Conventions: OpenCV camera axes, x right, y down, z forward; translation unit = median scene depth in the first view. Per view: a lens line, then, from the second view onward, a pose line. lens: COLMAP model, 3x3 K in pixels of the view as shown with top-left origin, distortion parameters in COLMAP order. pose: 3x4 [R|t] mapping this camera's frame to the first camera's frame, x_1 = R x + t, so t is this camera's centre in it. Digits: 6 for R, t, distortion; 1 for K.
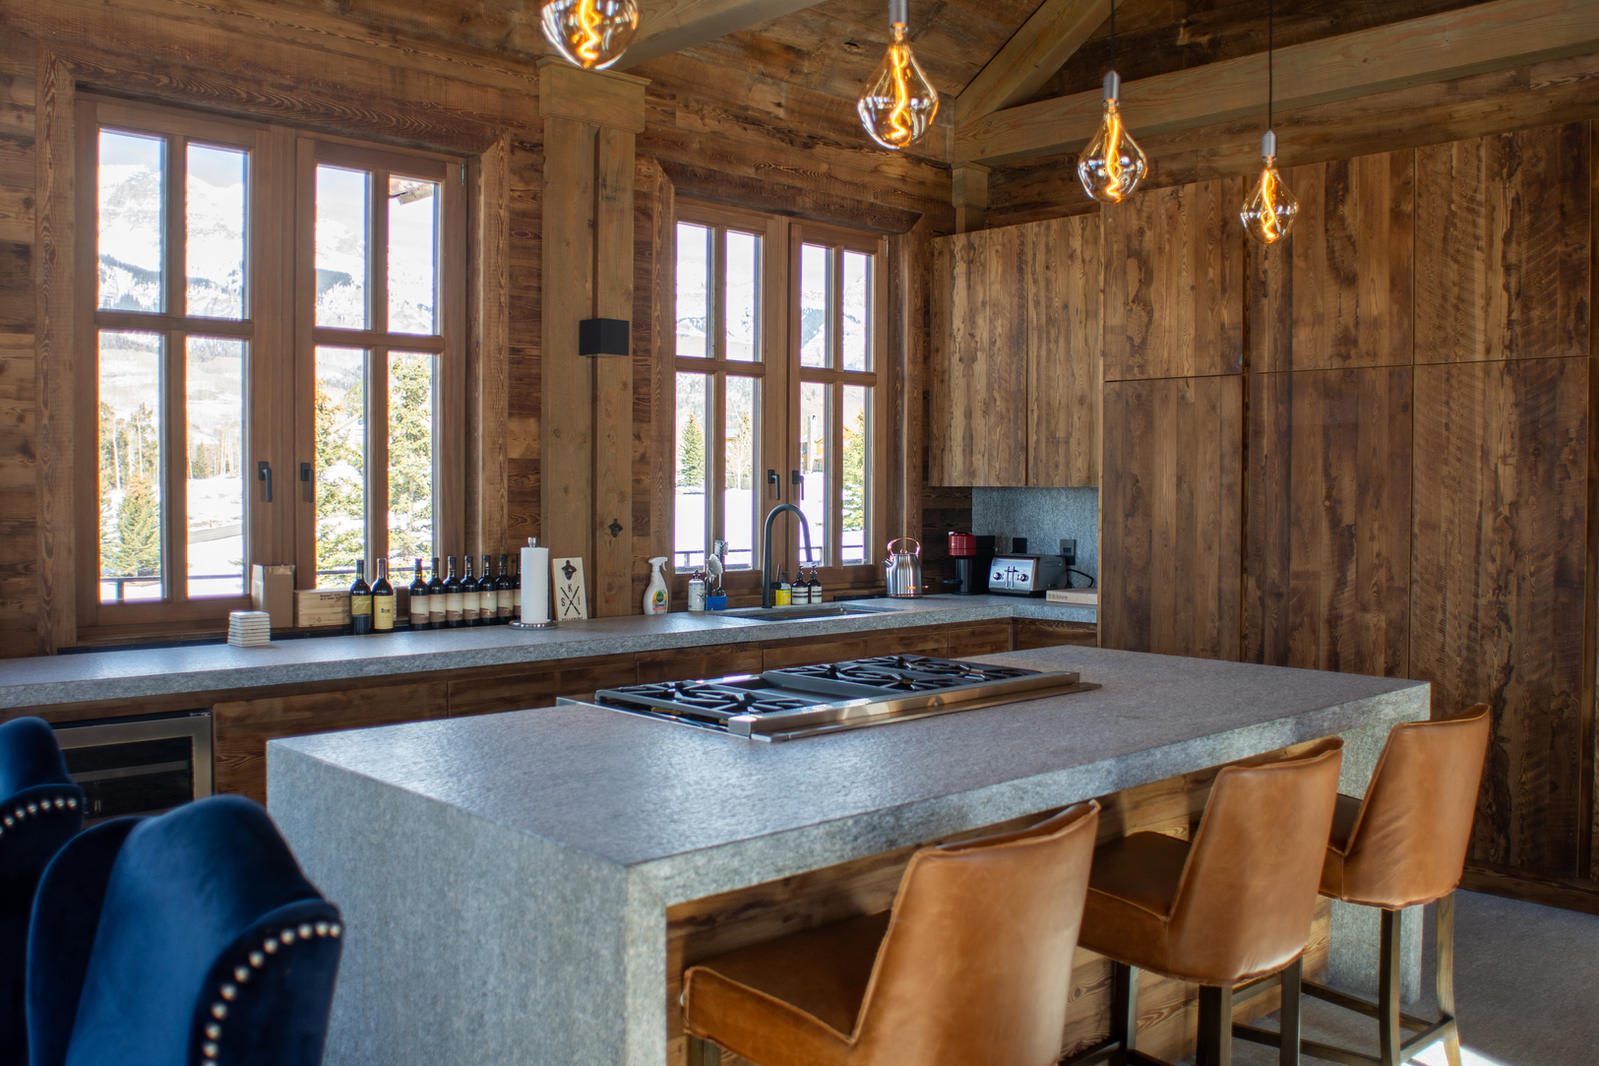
lens RADIAL K [[1420.8, 0, 793.2], [0, 1420.8, 534.6], [0, 0, 1]] dist [-0.109448, 0.083204]
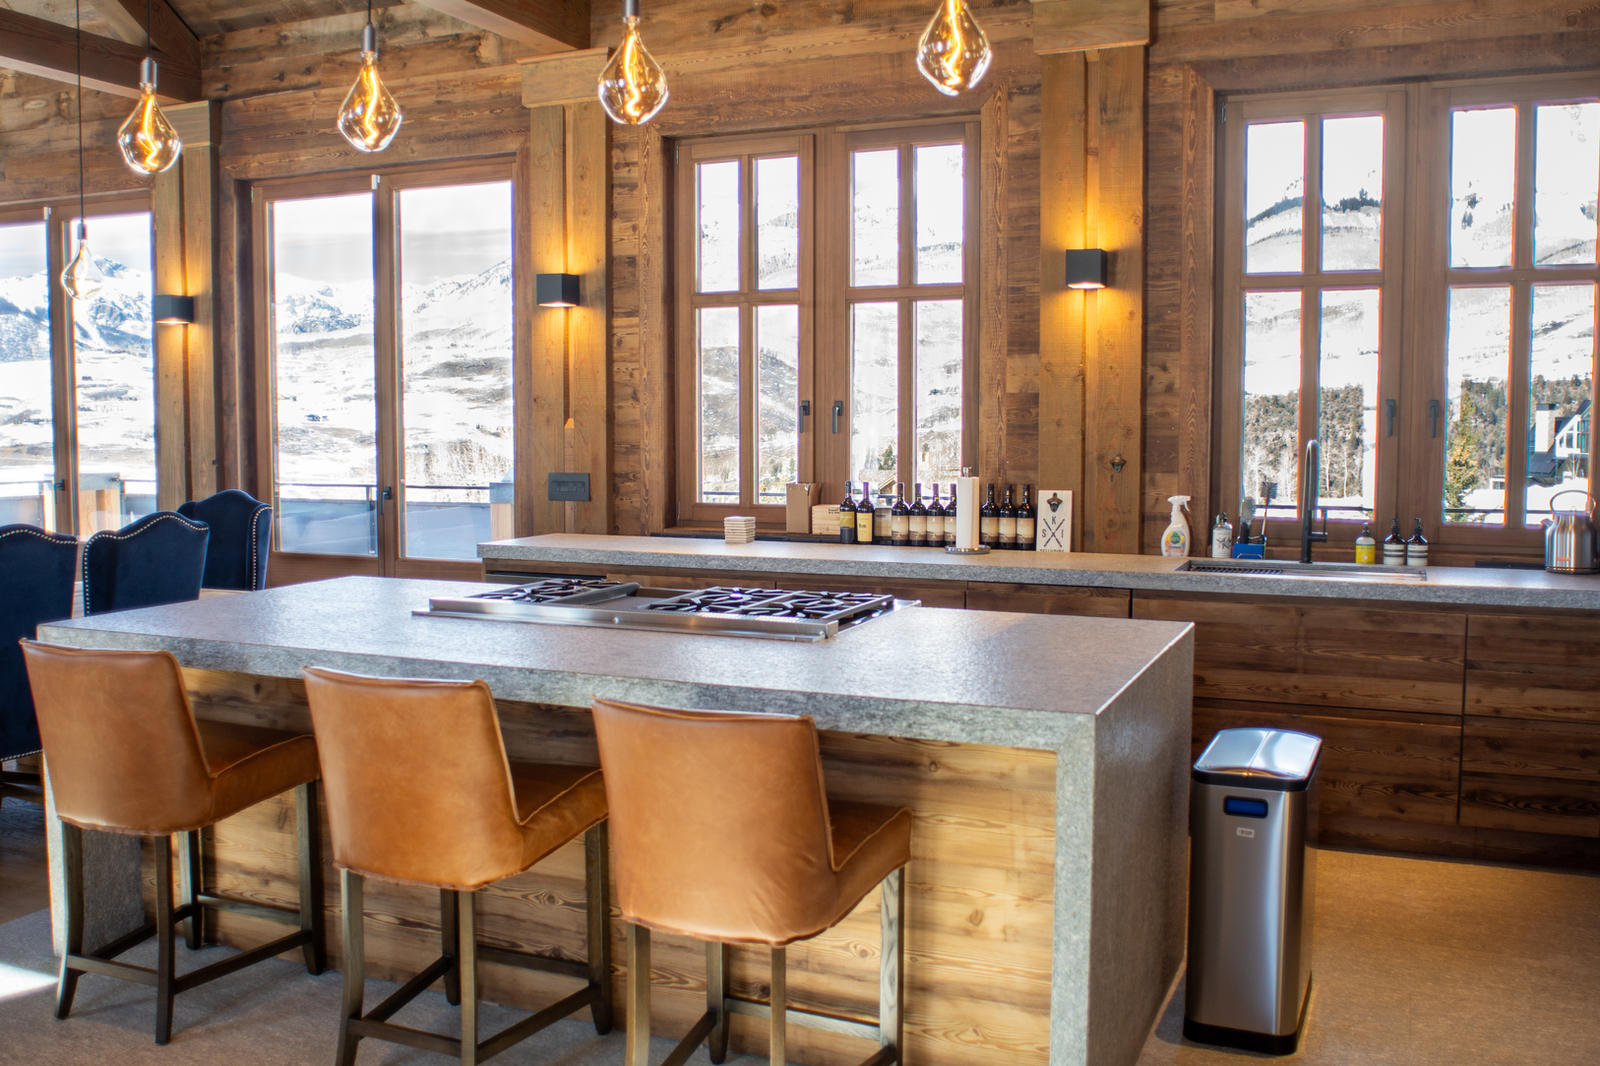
lens RADIAL K [[1421.6, 0, 796.0], [0, 1421.6, 530.8], [0, 0, 1]] dist [-0.109448, 0.083204]
pose [[0.392417, 0.064962, -0.917491, 0.718588], [-0.028920, 0.997881, 0.058285, -0.008696], [0.919333, 0.003662, 0.393464, 0.445451]]
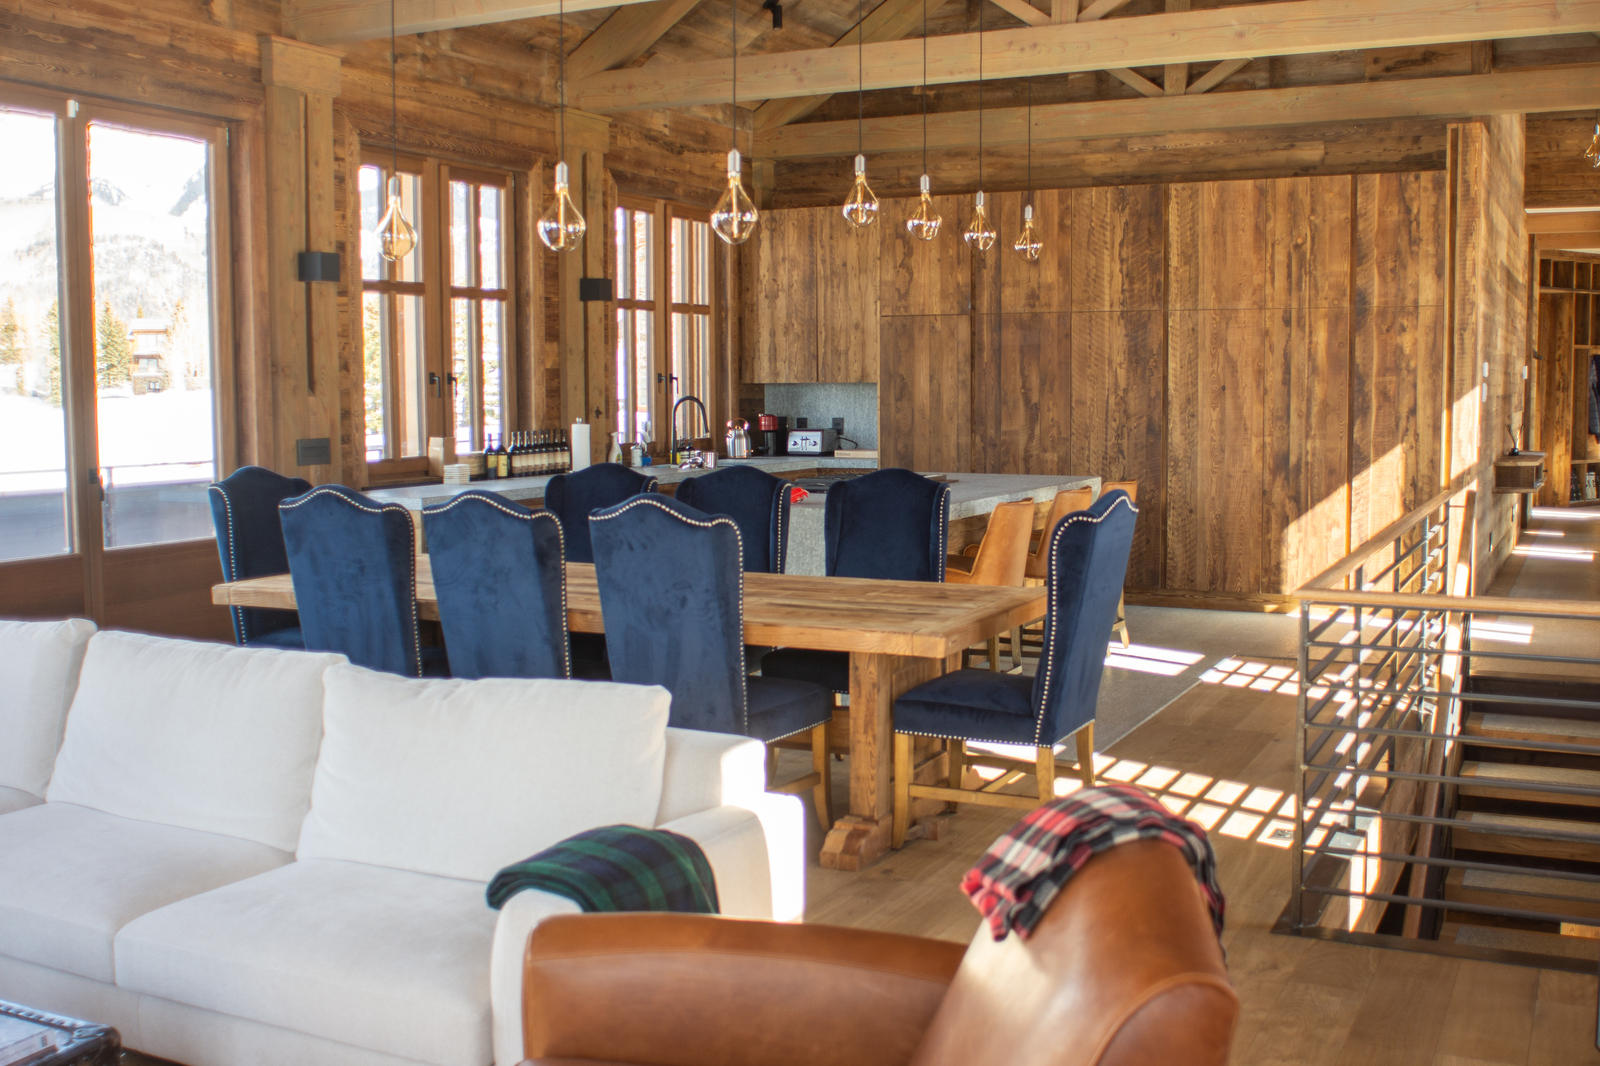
lens RADIAL K [[1653.1, 0, 798.3], [0, 1653.1, 534.2], [0, 0, 1]] dist [-0.073956, 0.000000]
pose [[0.941209, -0.040986, 0.335329, -0.561372], [0.021398, 0.997853, 0.061904, 0.022117], [-0.337146, -0.051089, 0.940065, -0.818160]]
